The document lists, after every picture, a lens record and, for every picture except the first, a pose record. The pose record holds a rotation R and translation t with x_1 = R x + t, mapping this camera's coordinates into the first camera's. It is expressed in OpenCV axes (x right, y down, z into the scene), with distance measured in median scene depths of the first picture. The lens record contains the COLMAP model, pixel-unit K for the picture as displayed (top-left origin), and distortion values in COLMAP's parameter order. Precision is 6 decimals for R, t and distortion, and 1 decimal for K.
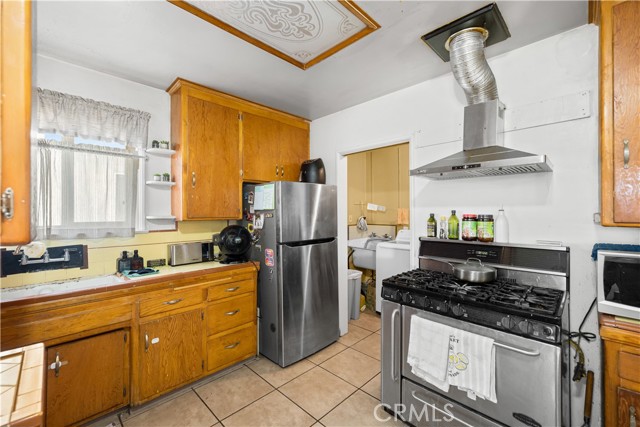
lens RADIAL K [[268.6, 0, 320.9], [0, 268.6, 212.0], [0, 0, 1]] dist [0.002347, -0.000325]
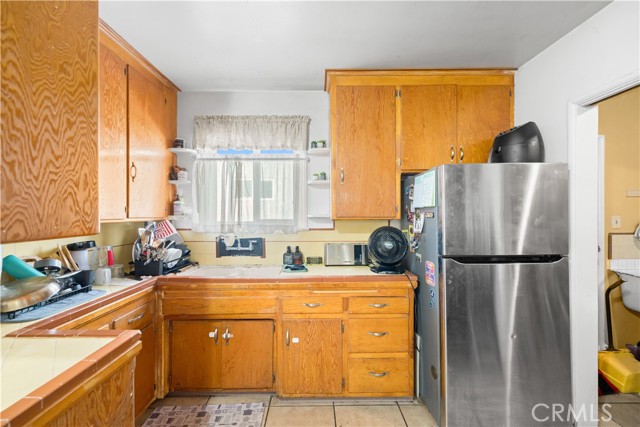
lens RADIAL K [[251.7, 0, 318.6], [0, 251.7, 213.5], [0, 0, 1]] dist [-0.003744, -0.000397]
pose [[0.701869, 0.004259, -0.712293, 0.080882], [0.001674, 0.999969, 0.007629, 0.003065], [0.712304, -0.006547, 0.701841, 0.323401]]
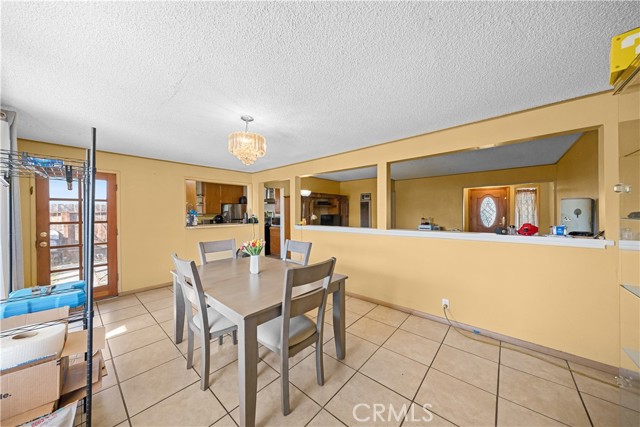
lens RADIAL K [[215.5, 0, 321.0], [0, 215.5, 213.2], [0, 0, 1]] dist [-0.000811, -0.000052]
pose [[0.998197, 0.000797, 0.060014, 1.030732], [-0.001116, 0.999985, 0.005284, 0.001663], [-0.060009, -0.005341, 0.998184, -2.342901]]
